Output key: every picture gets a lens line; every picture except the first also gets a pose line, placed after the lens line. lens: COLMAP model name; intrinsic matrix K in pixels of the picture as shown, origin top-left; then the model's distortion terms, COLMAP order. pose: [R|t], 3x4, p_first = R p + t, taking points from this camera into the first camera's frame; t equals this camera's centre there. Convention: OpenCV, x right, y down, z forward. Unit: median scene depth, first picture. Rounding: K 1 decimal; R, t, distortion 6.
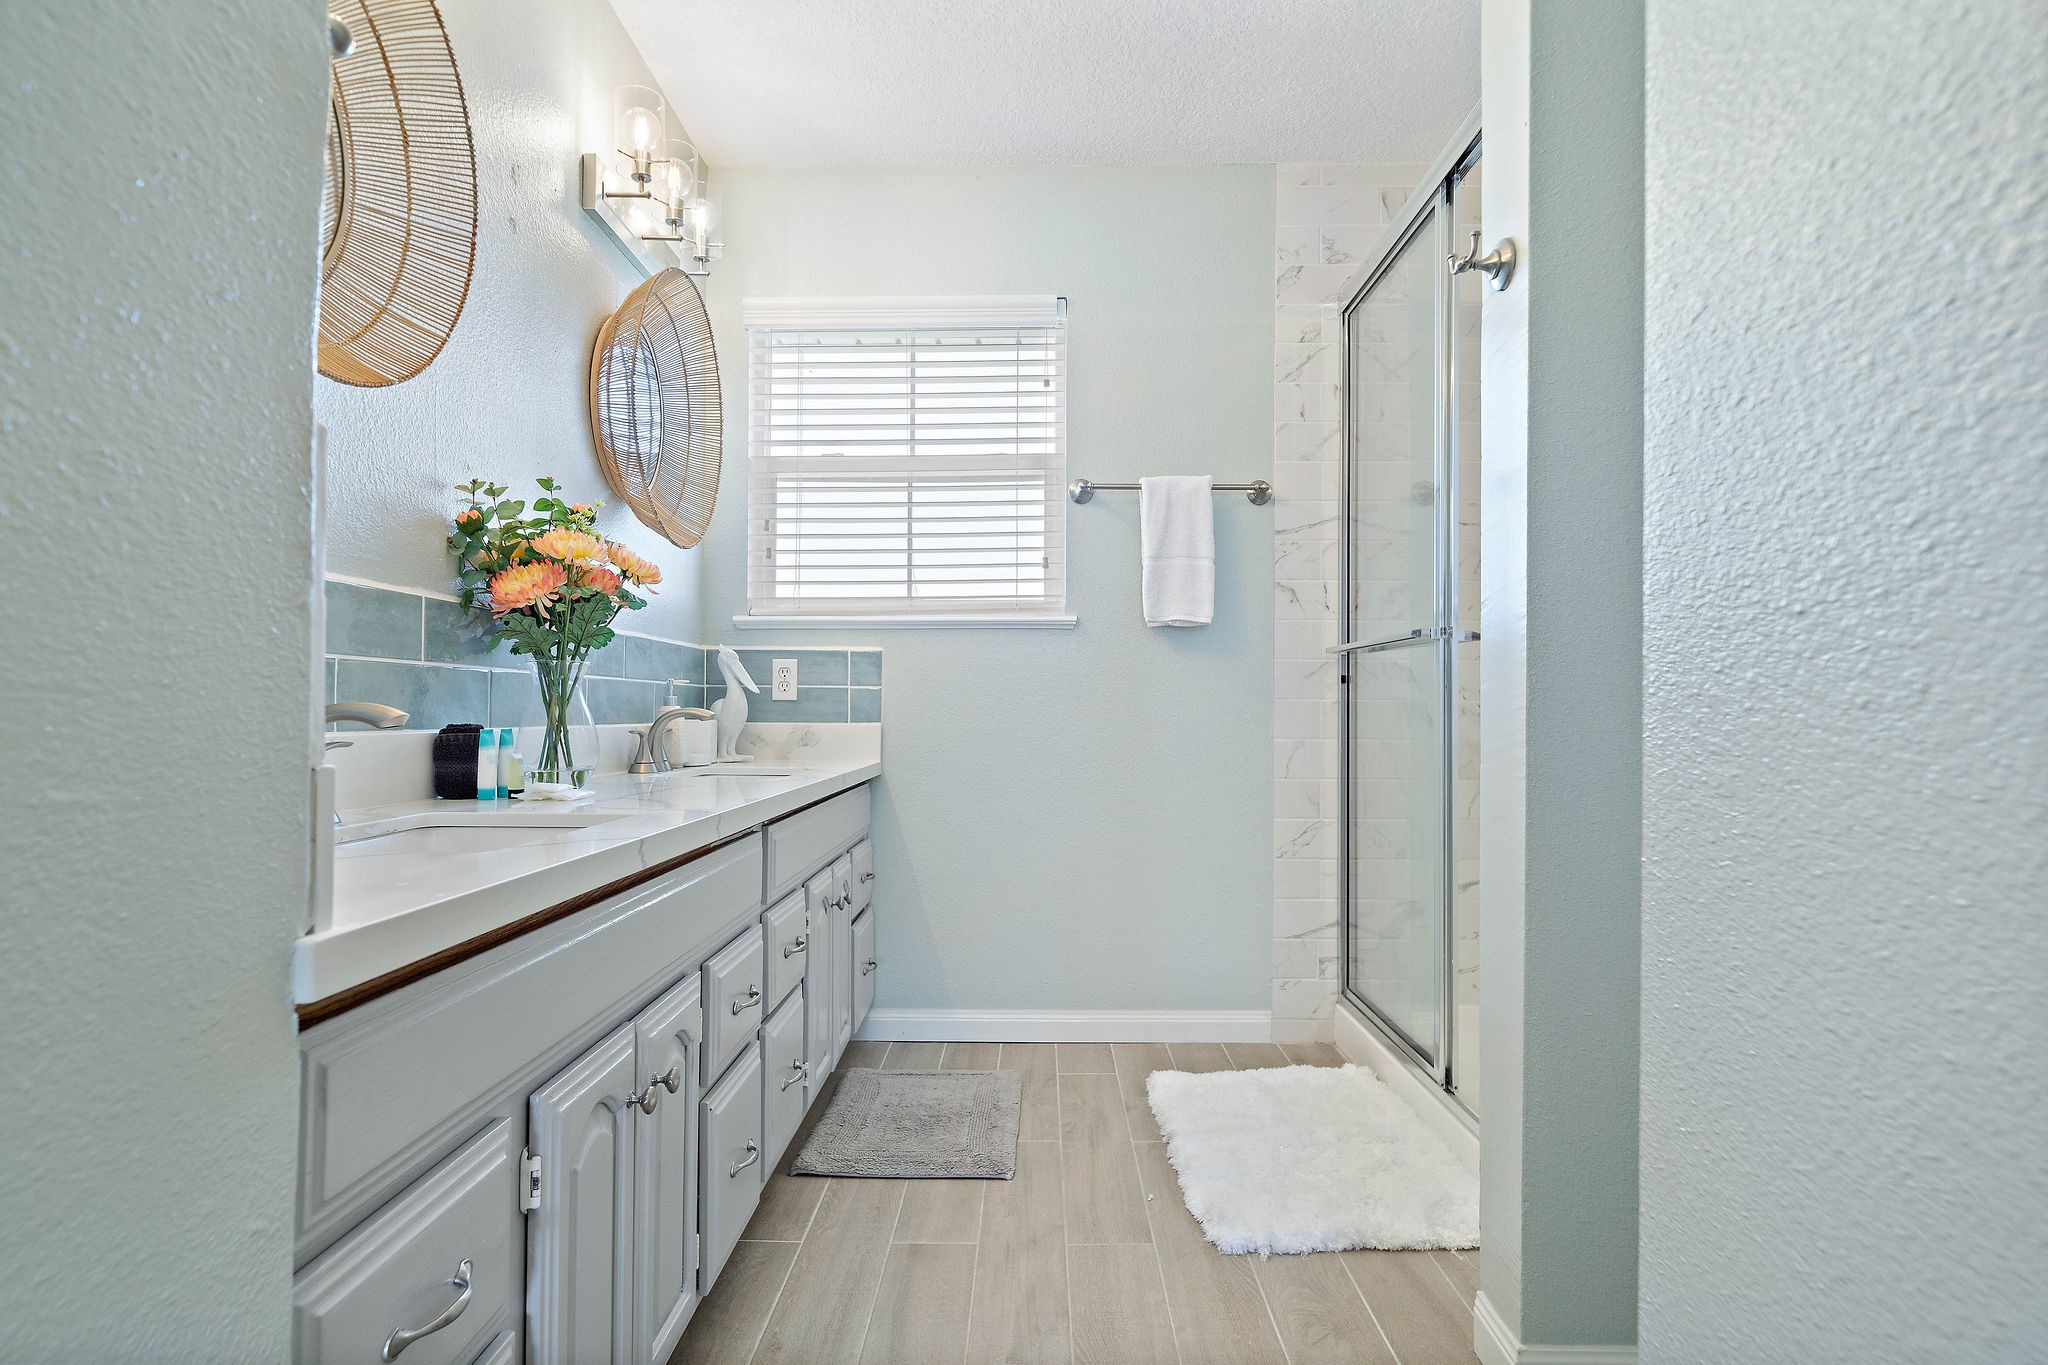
lens RADIAL K [[1108.1, 0, 1020.0], [0, 1108.1, 691.1], [0, 0, 1]] dist [-0.000634, 0.000095]
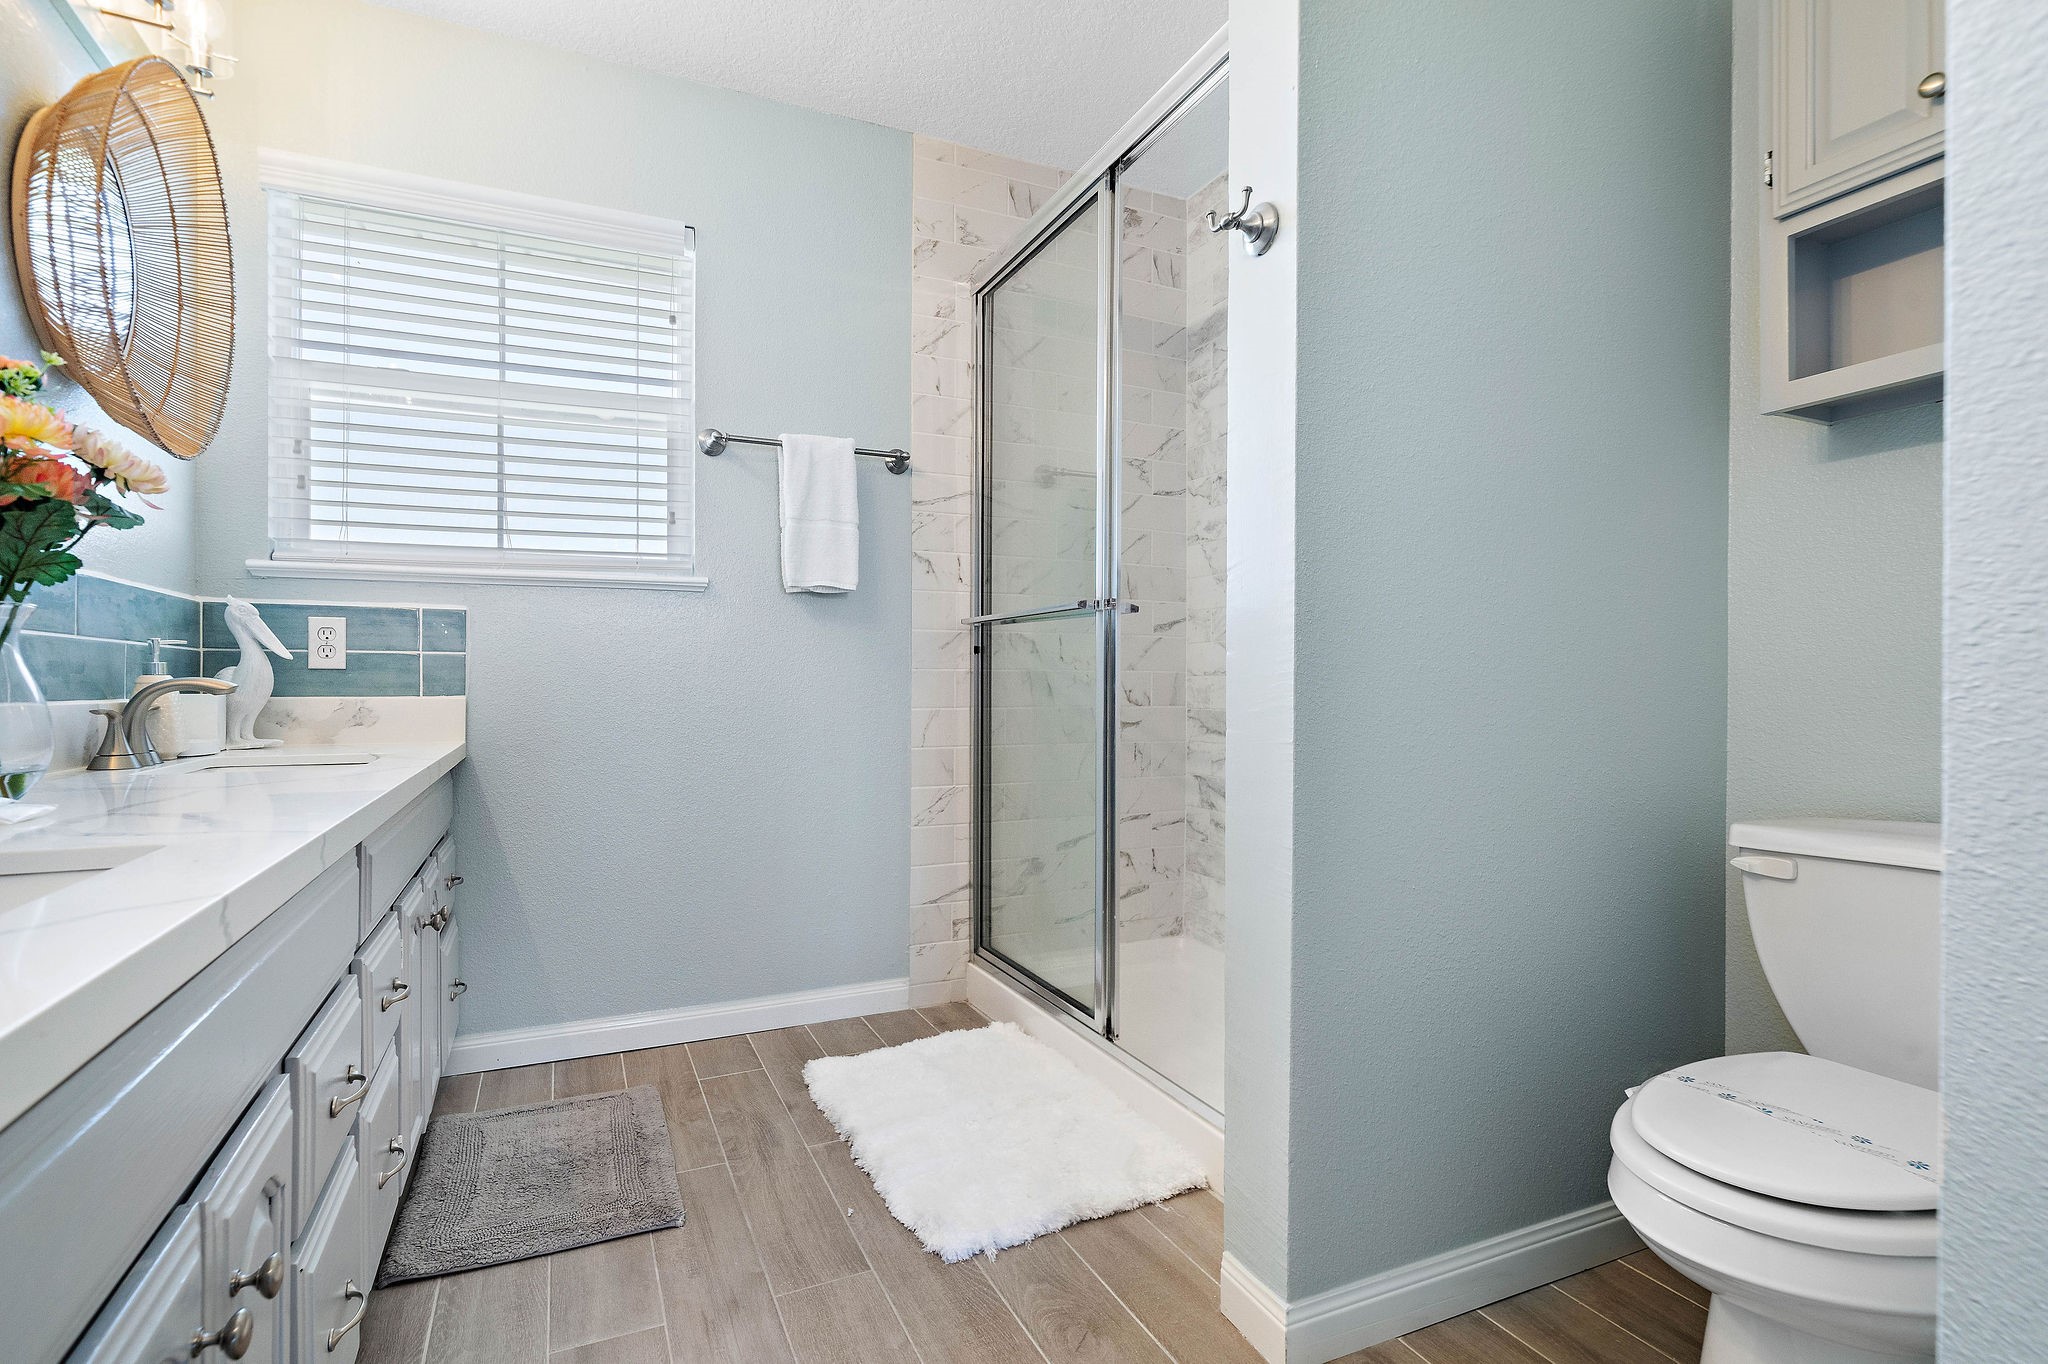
lens RADIAL K [[1005.1, 0, 1024.0], [0, 1005.1, 682.0], [0, 0, 1]] dist [0.000402, 0.000856]
pose [[0.902080, -0.003151, 0.431557, -0.083681], [-0.004078, 0.999866, 0.015826, 0.004987], [-0.431549, -0.016037, 0.901947, 0.152156]]
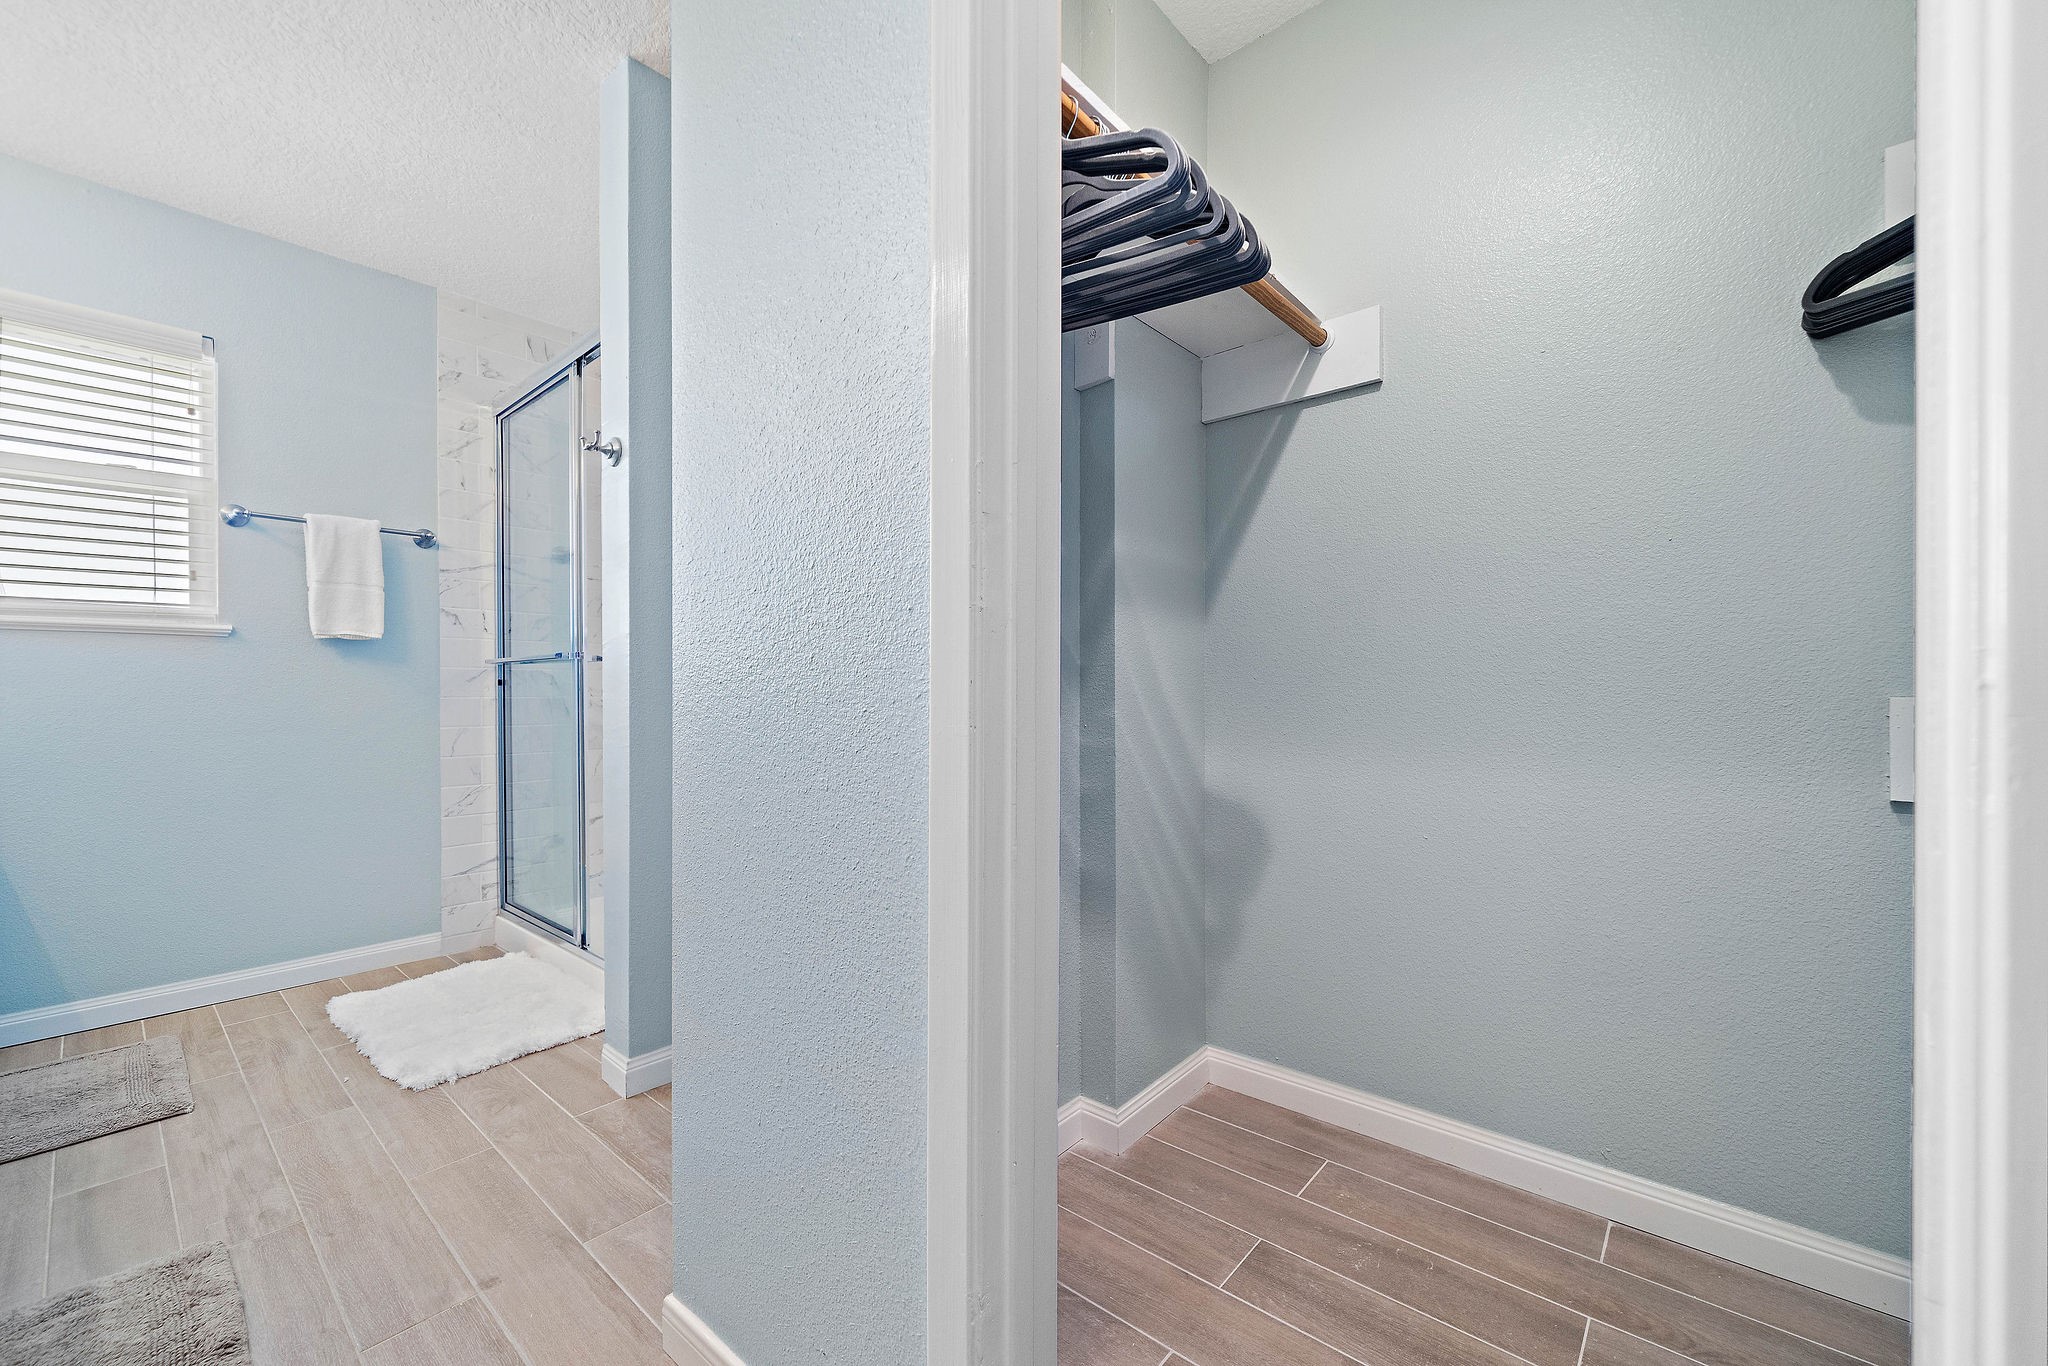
lens RADIAL K [[810.3, 0, 1022.6], [0, 810.3, 702.0], [0, 0, 1]] dist [-0.002279, 0.000370]
pose [[0.643252, -0.014585, 0.765515, -0.072785], [-0.004271, 0.999735, 0.022636, -0.013798], [-0.765642, -0.017830, 0.643019, -0.175812]]
